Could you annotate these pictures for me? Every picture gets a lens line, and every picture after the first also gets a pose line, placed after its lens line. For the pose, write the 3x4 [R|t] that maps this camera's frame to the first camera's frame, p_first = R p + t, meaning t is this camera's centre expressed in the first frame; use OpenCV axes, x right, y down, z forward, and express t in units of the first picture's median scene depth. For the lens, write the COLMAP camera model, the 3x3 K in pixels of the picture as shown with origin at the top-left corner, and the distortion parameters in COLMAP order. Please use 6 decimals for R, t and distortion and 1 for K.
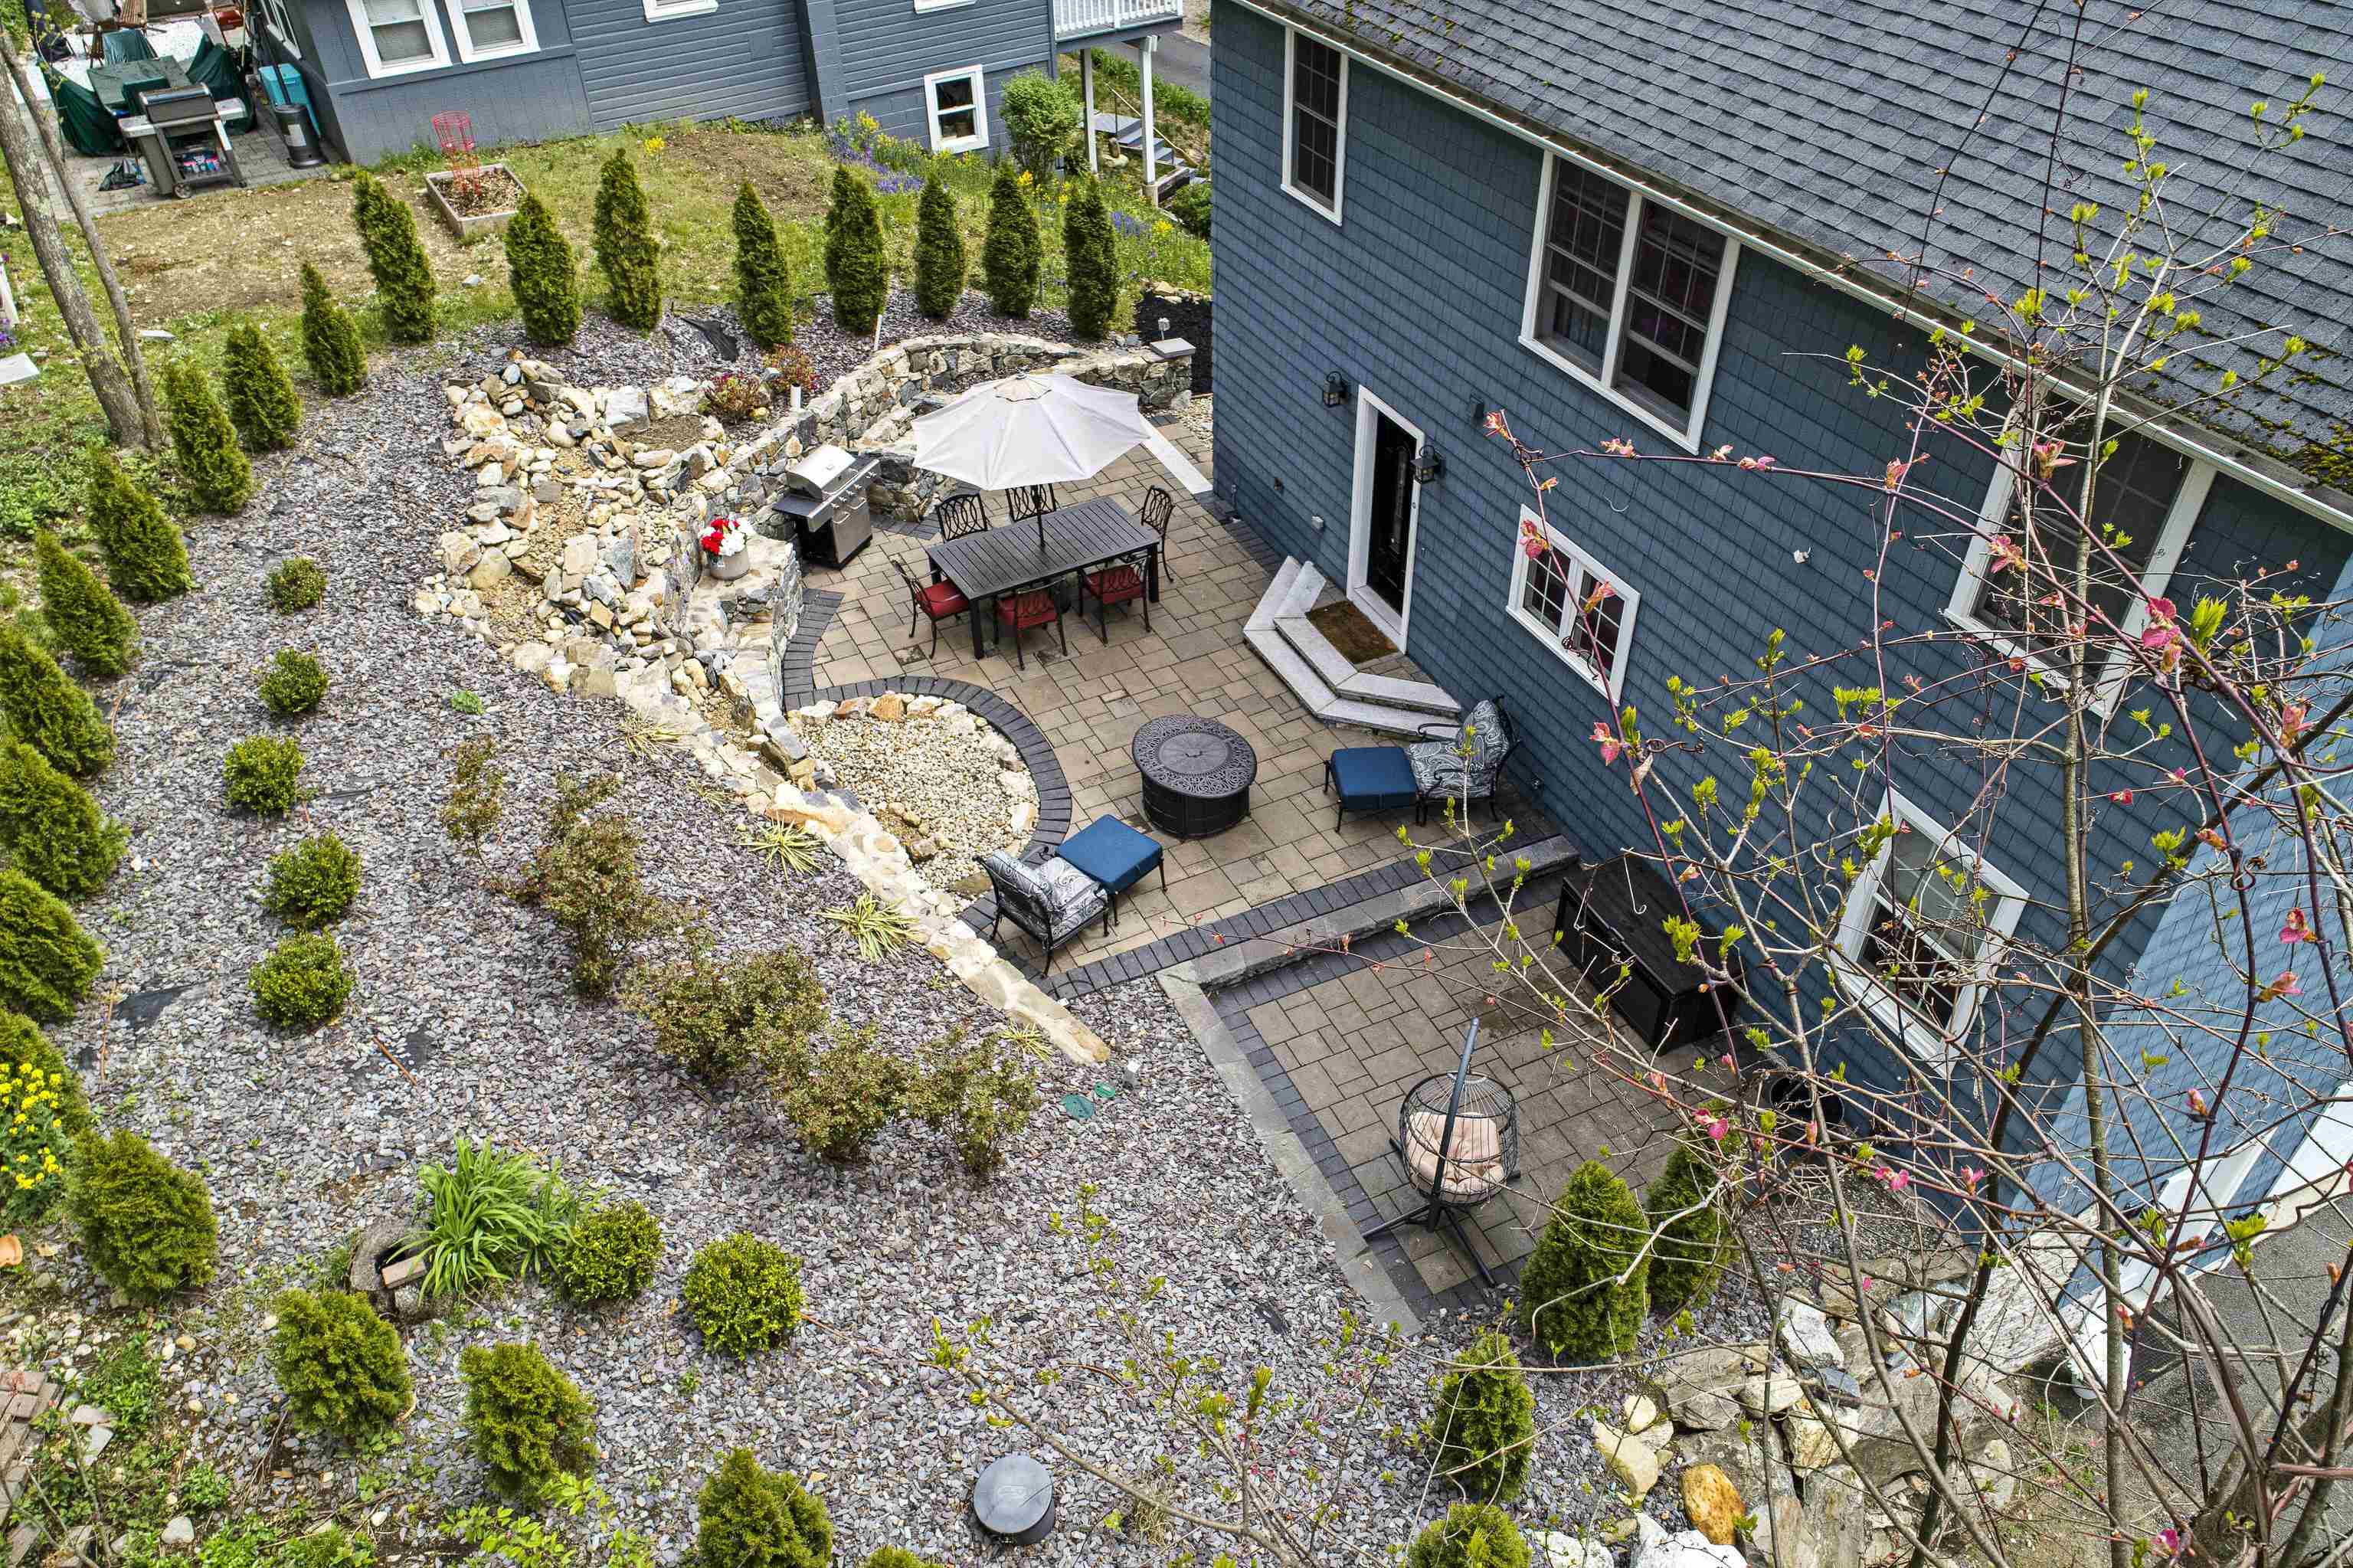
lens RADIAL K [[1599.2, 0, 1176.5], [0, 1599.2, 784.0], [0, 0, 1]] dist [0.008416, 0.003000]
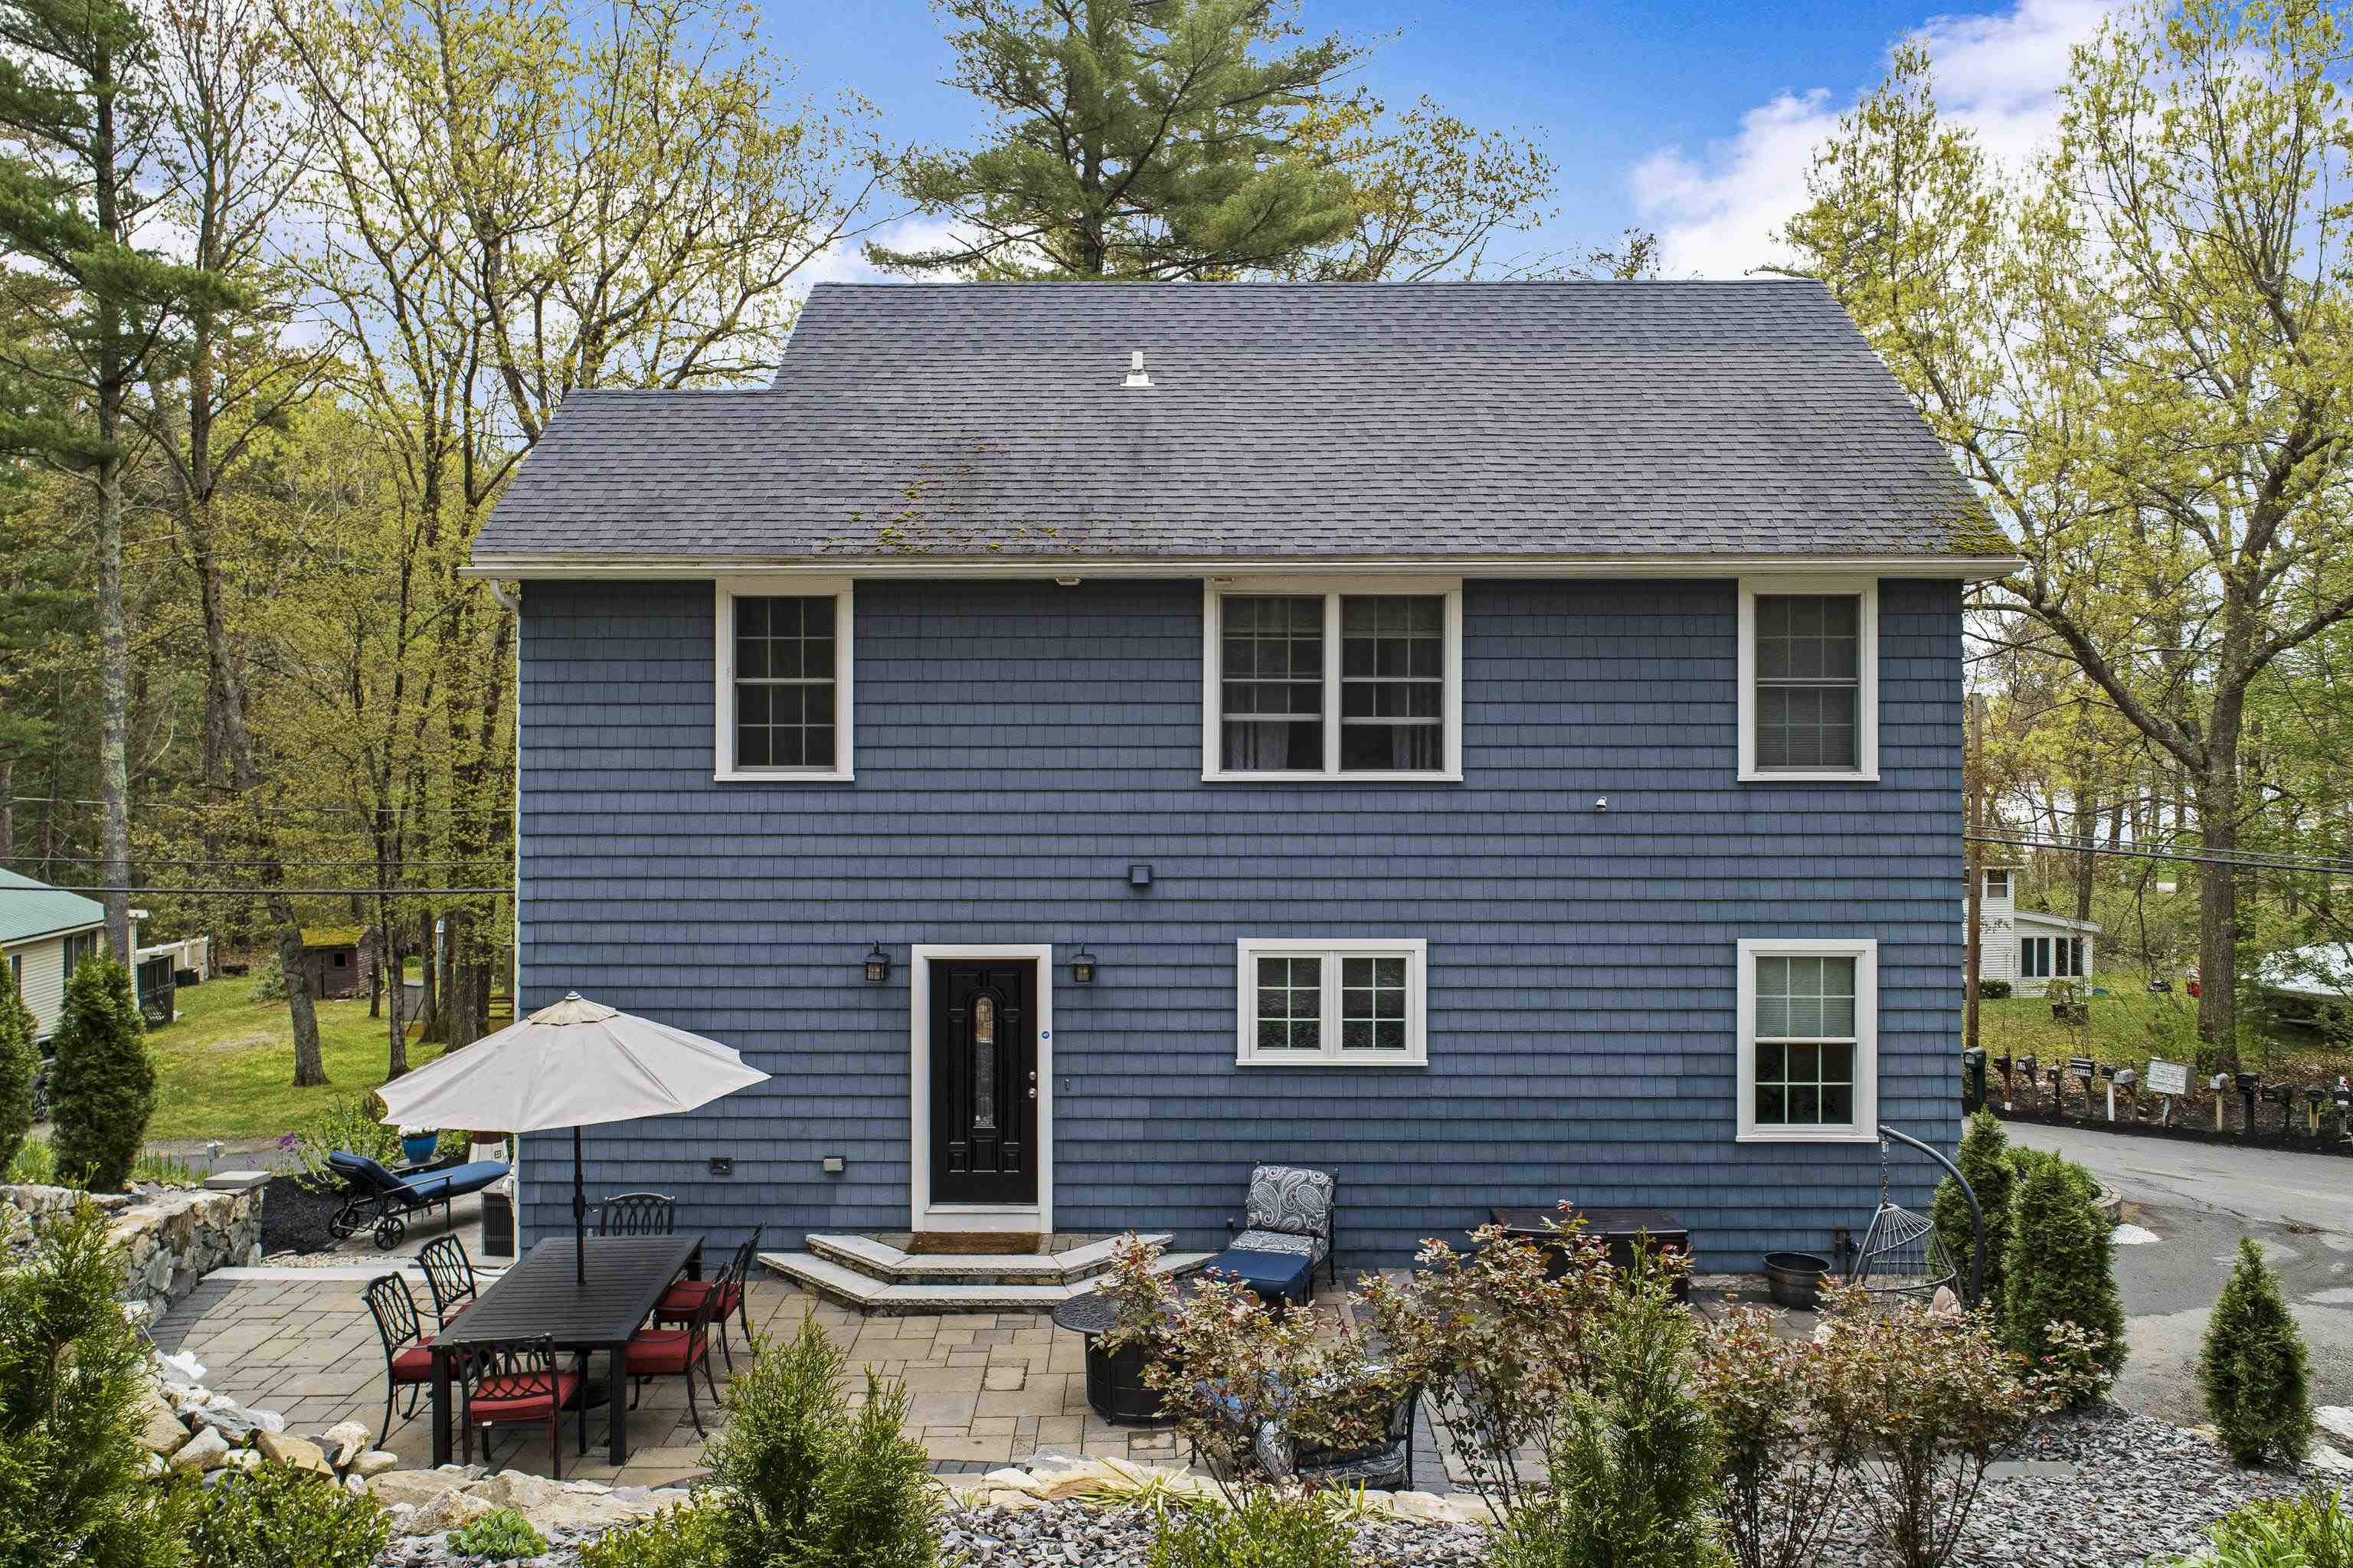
lens RADIAL K [[1599.2, 0, 1176.5], [0, 1599.2, 784.0], [0, 0, 1]] dist [0.008416, 0.003000]
pose [[0.445281, 0.012368, 0.895306, -0.656755], [0.561256, 0.775228, -0.289850, 0.016834], [-0.697651, 0.631560, 0.338252, 0.599294]]
